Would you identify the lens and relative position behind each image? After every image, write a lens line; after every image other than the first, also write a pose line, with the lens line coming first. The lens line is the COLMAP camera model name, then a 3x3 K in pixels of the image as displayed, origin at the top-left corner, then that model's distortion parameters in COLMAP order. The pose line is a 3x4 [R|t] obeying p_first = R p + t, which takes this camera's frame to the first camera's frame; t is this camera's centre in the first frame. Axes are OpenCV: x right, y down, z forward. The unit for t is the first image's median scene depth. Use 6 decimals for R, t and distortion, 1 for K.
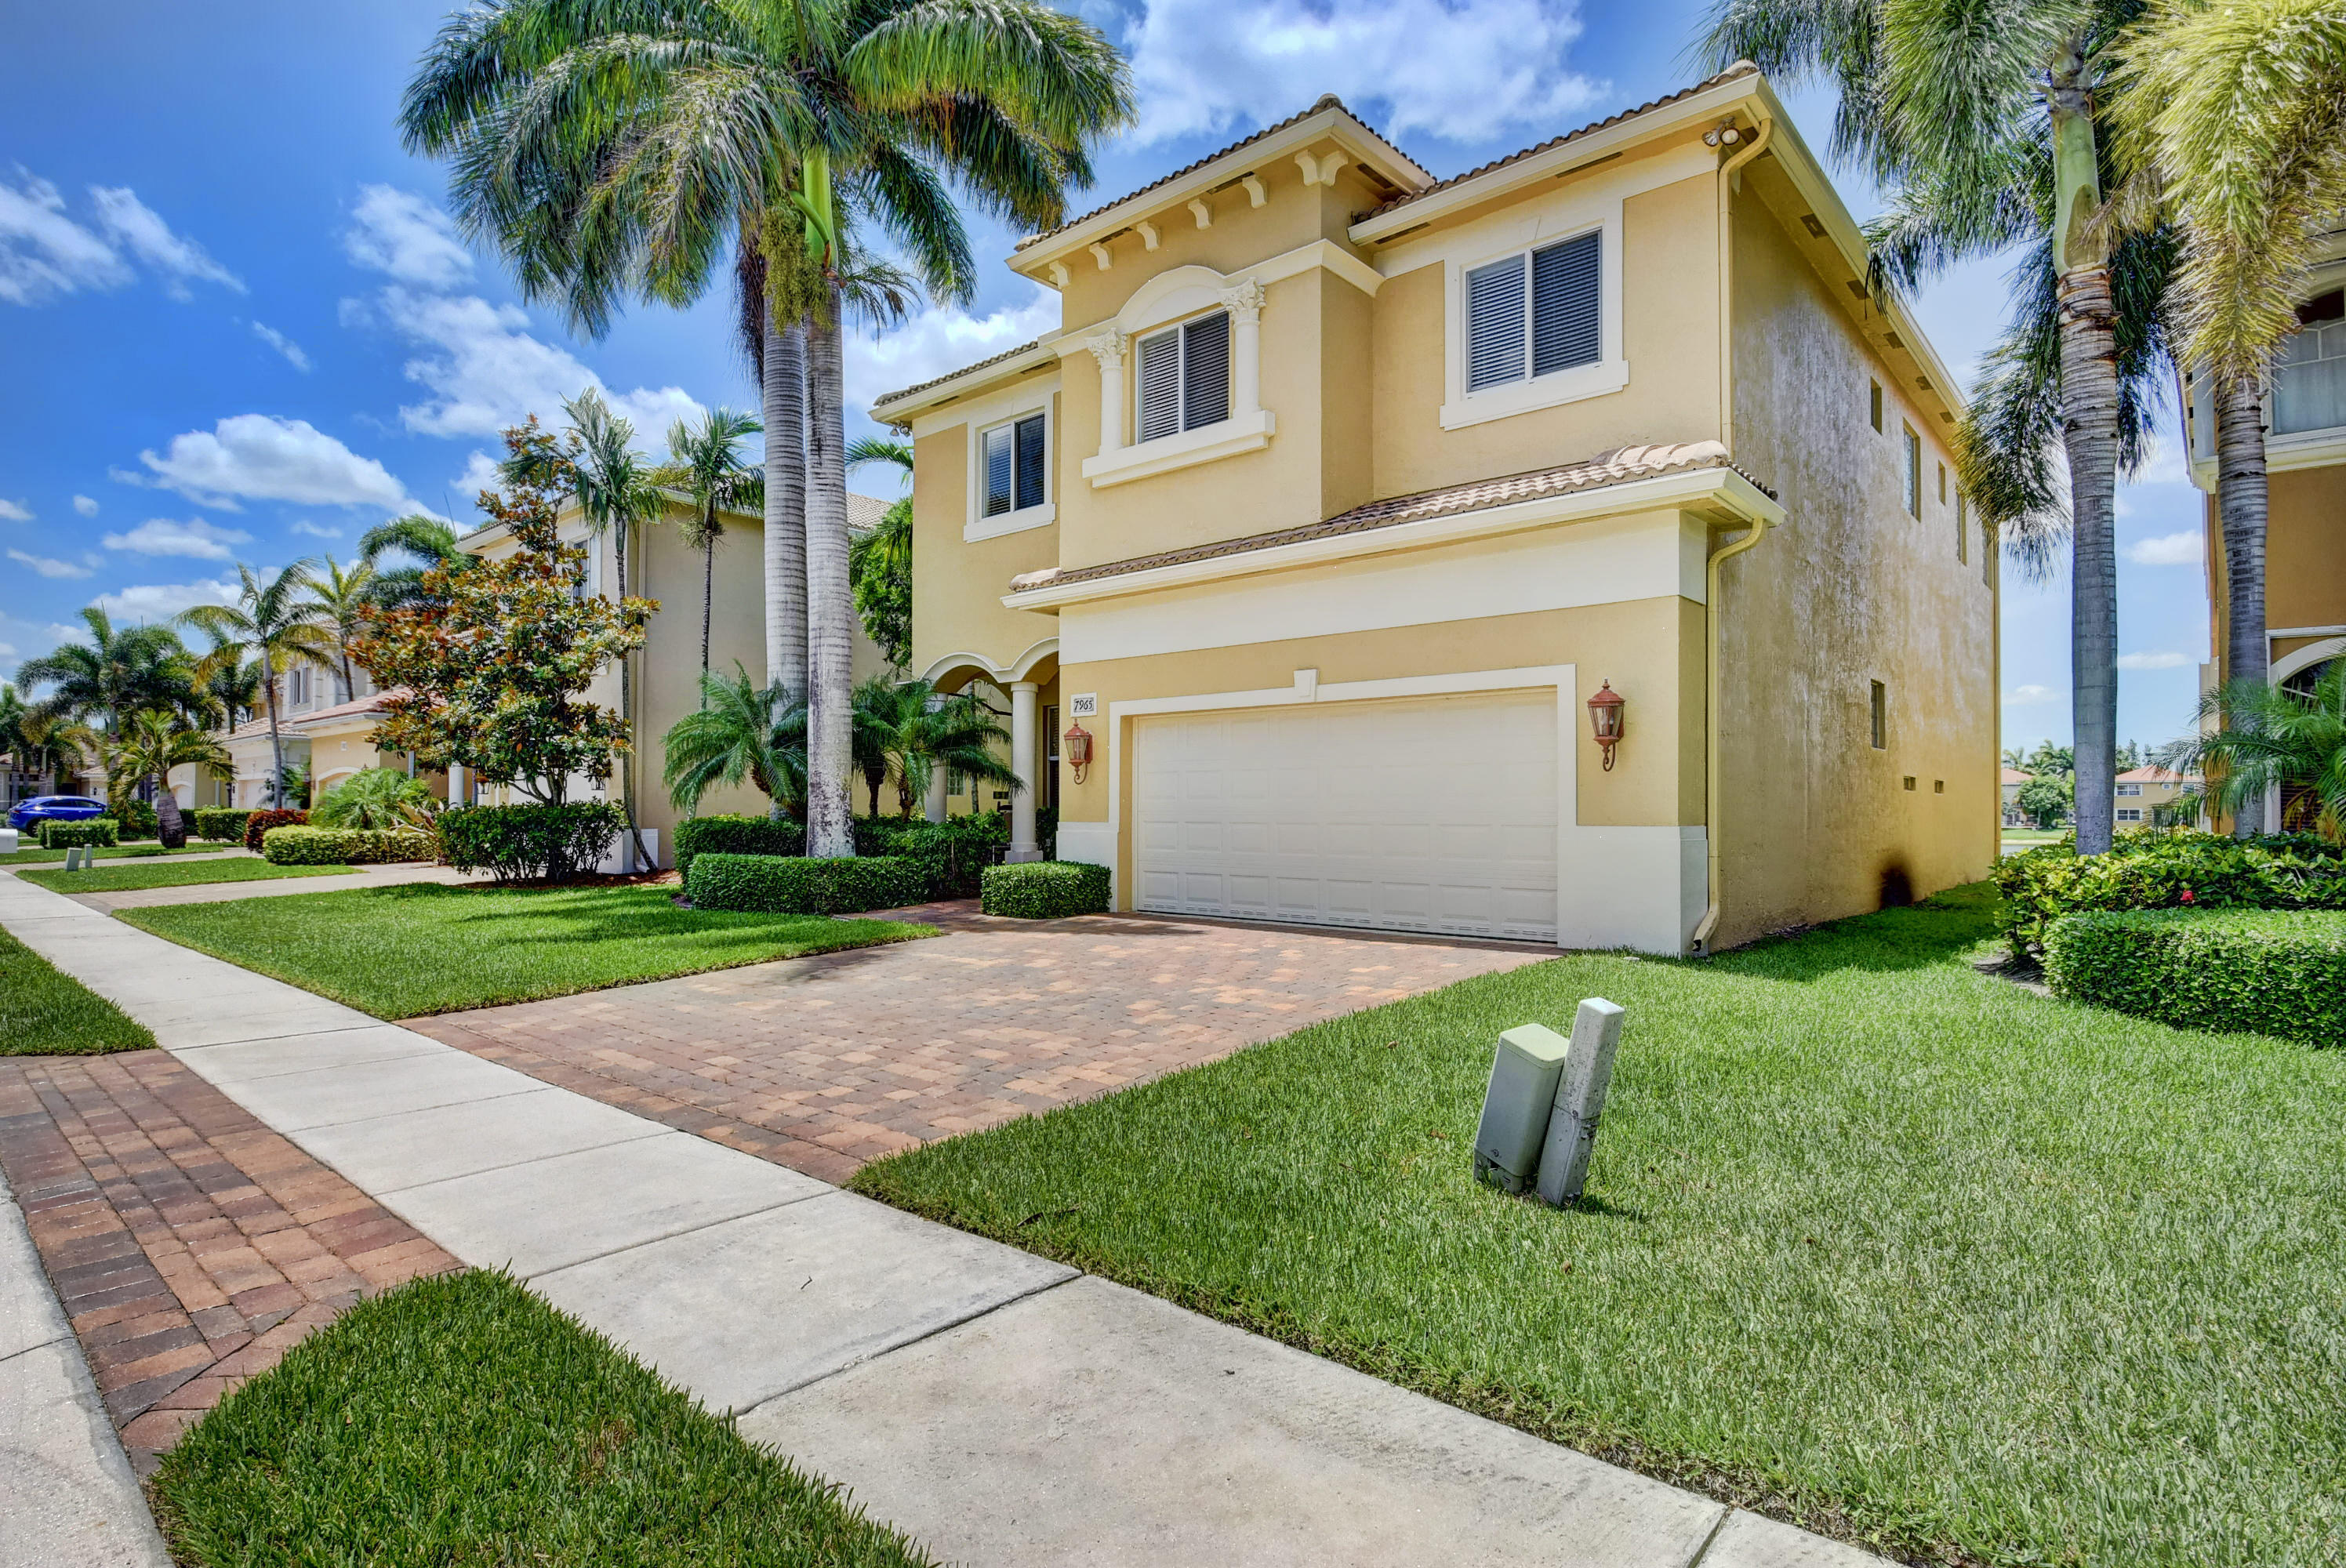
lens RADIAL K [[1213.7, 0, 1173.0], [0, 1213.7, 784.0], [0, 0, 1]] dist [0.000446, -0.000644]
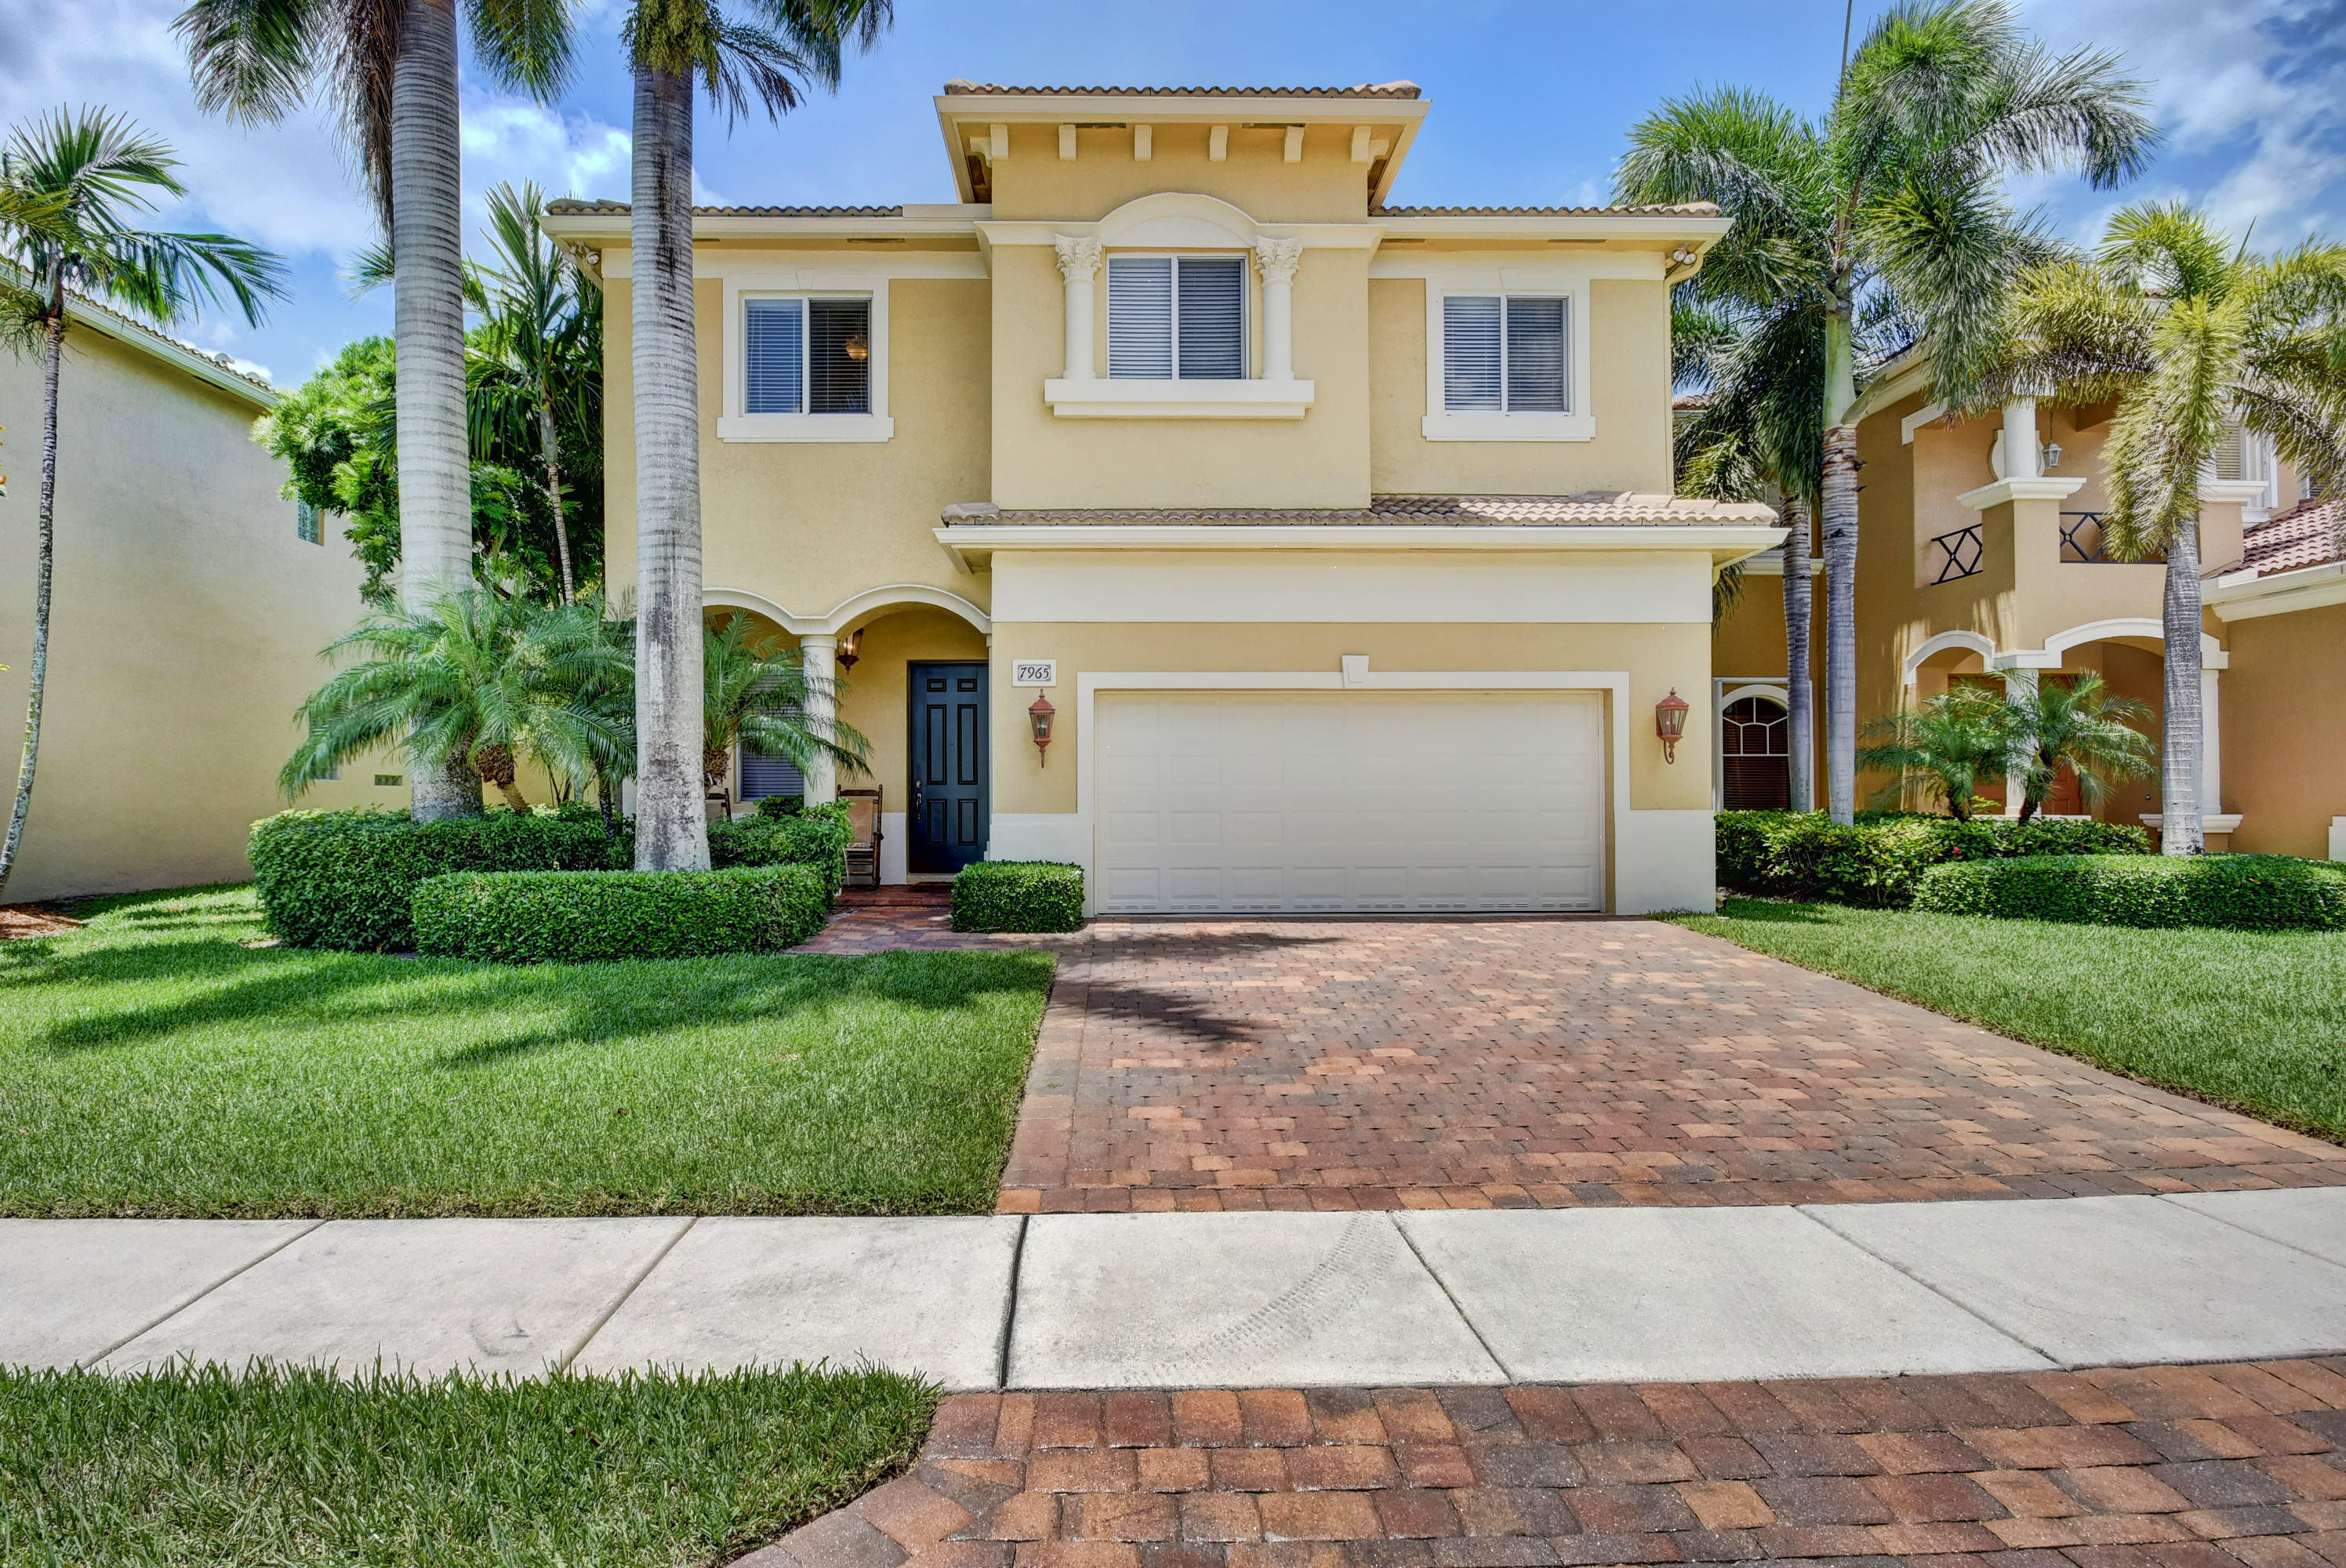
lens RADIAL K [[1213.7, 0, 1173.0], [0, 1213.7, 784.0], [0, 0, 1]] dist [0.000446, -0.000644]
pose [[0.728533, 0.003055, 0.685004, -0.642510], [-0.011244, 0.999909, 0.007498, 0.004430], [-0.684918, -0.013165, 0.728501, 0.363639]]
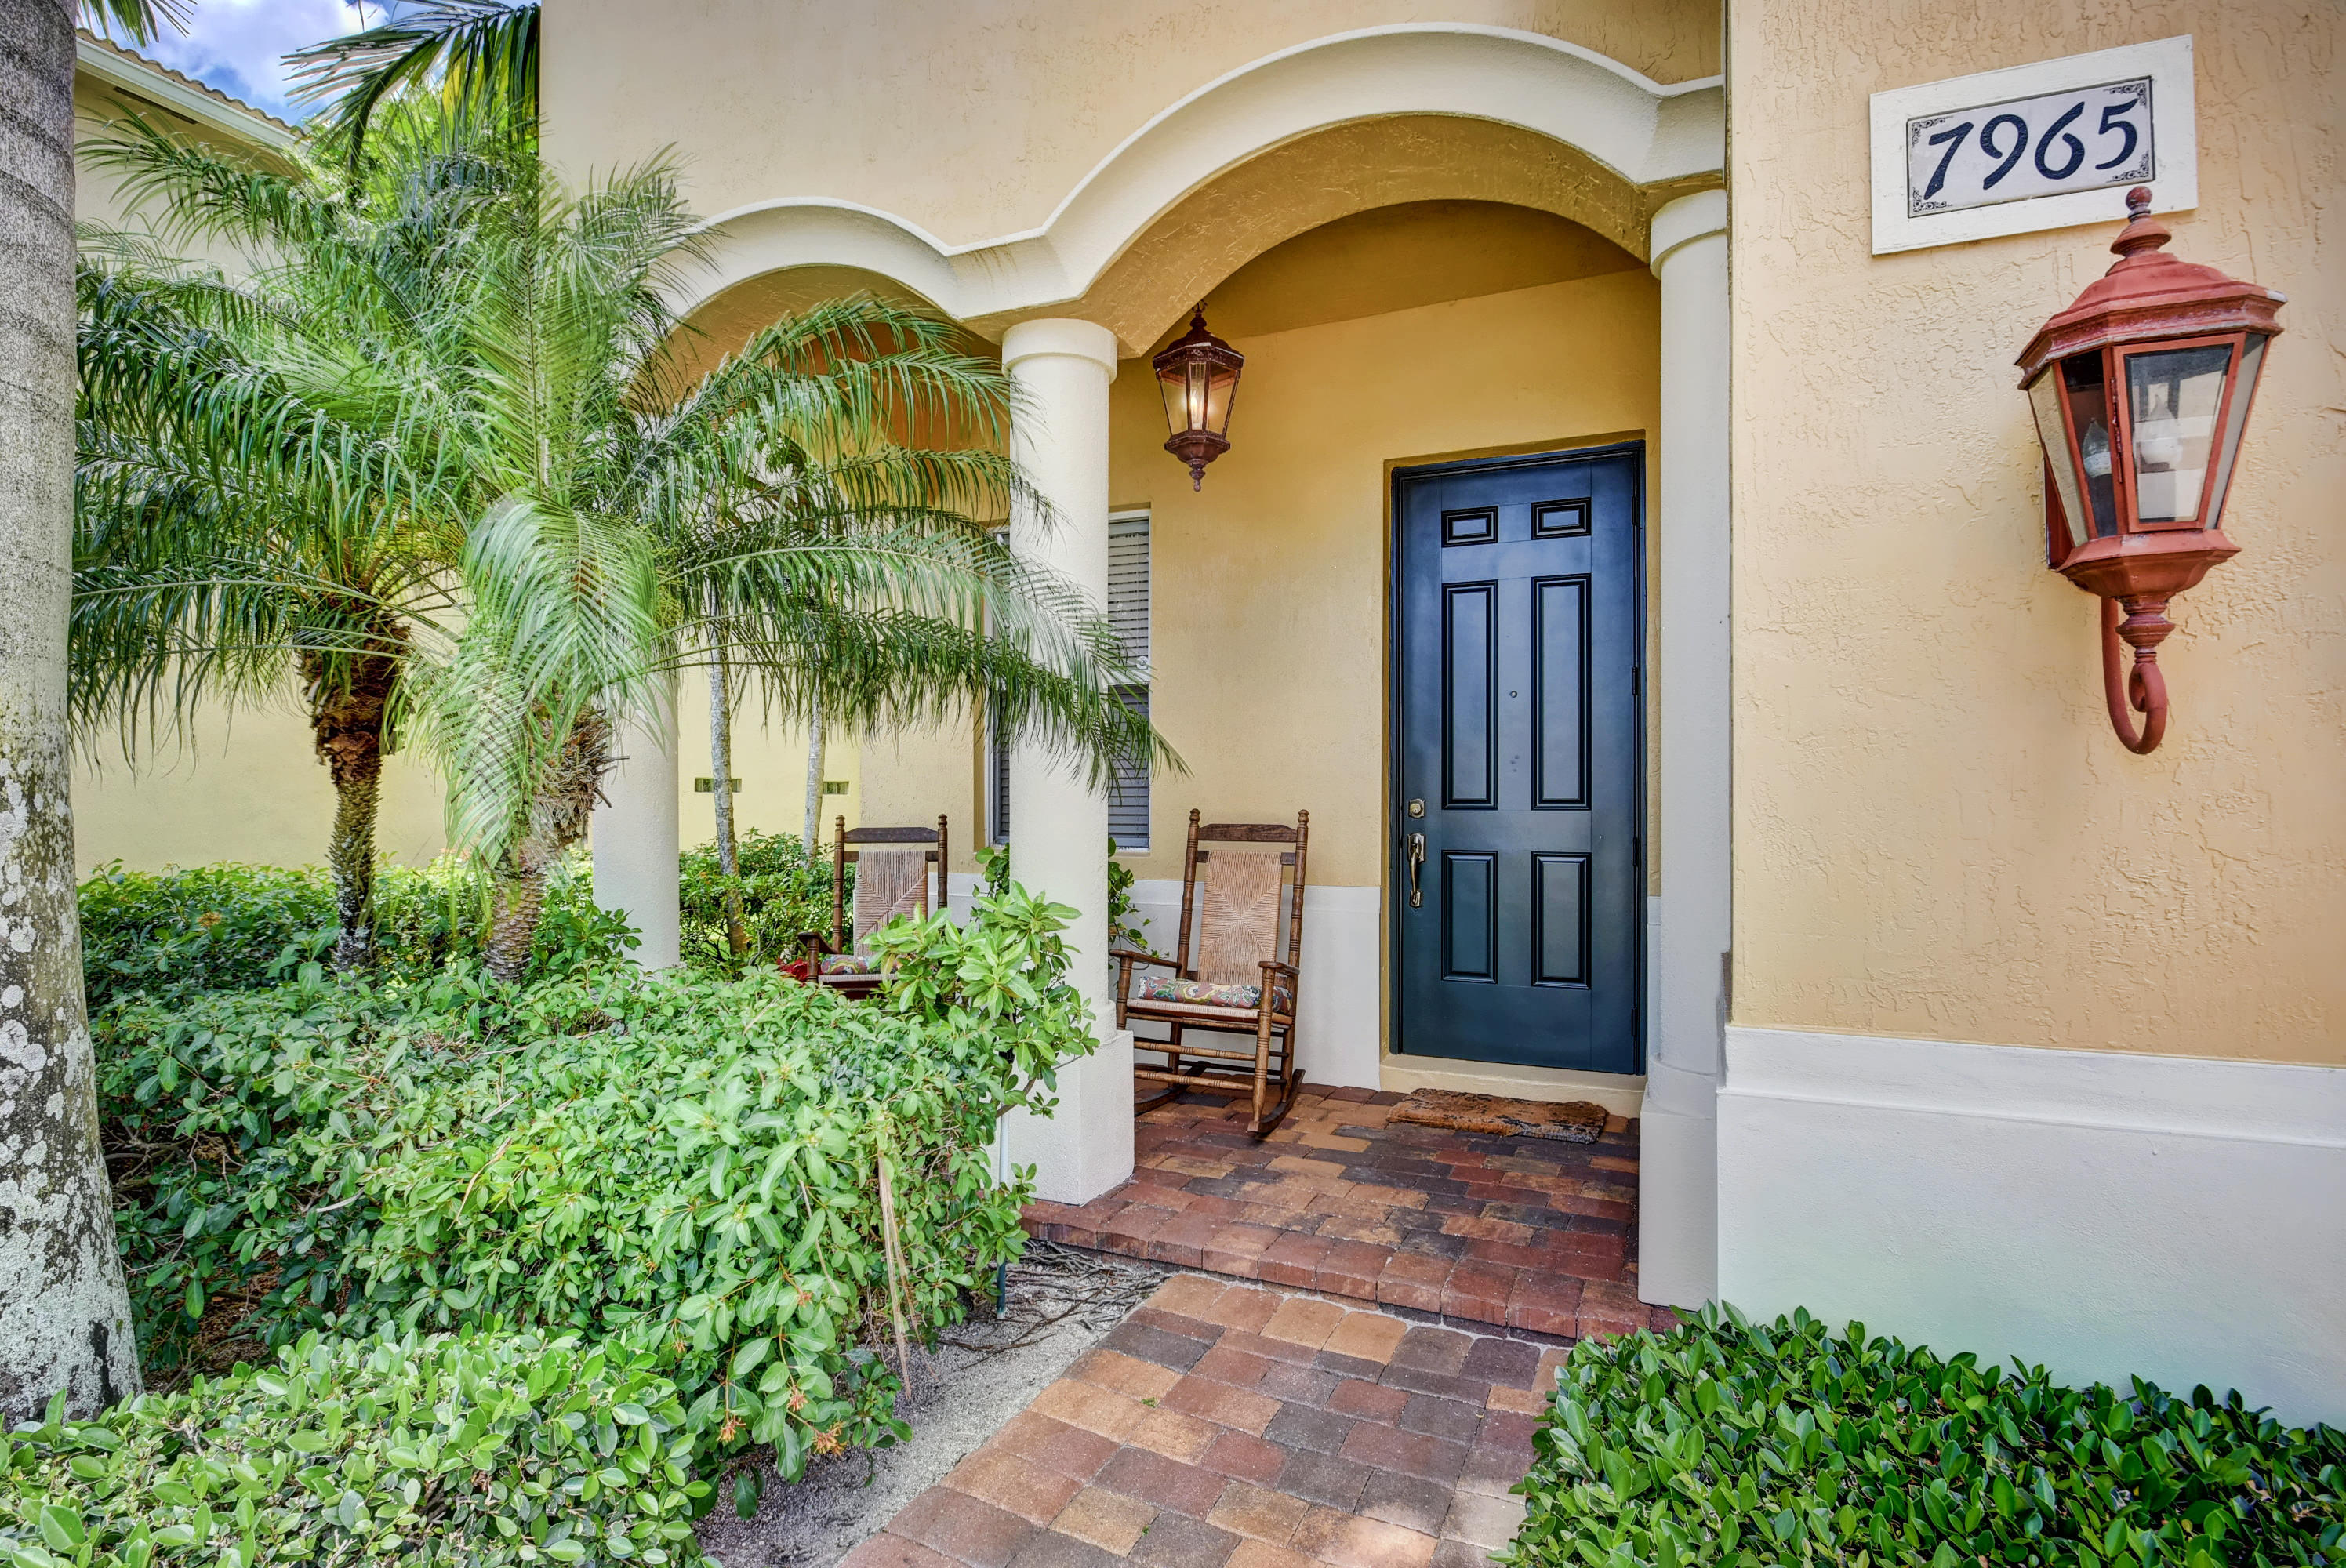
lens RADIAL K [[1213.7, 0, 1173.0], [0, 1213.7, 784.0], [0, 0, 1]] dist [0.000446, -0.000644]
pose [[0.959276, 0.001681, 0.282465, -0.220410], [-0.007843, 0.999755, 0.020683, 0.000084], [-0.282361, -0.022056, 0.959055, 1.004547]]
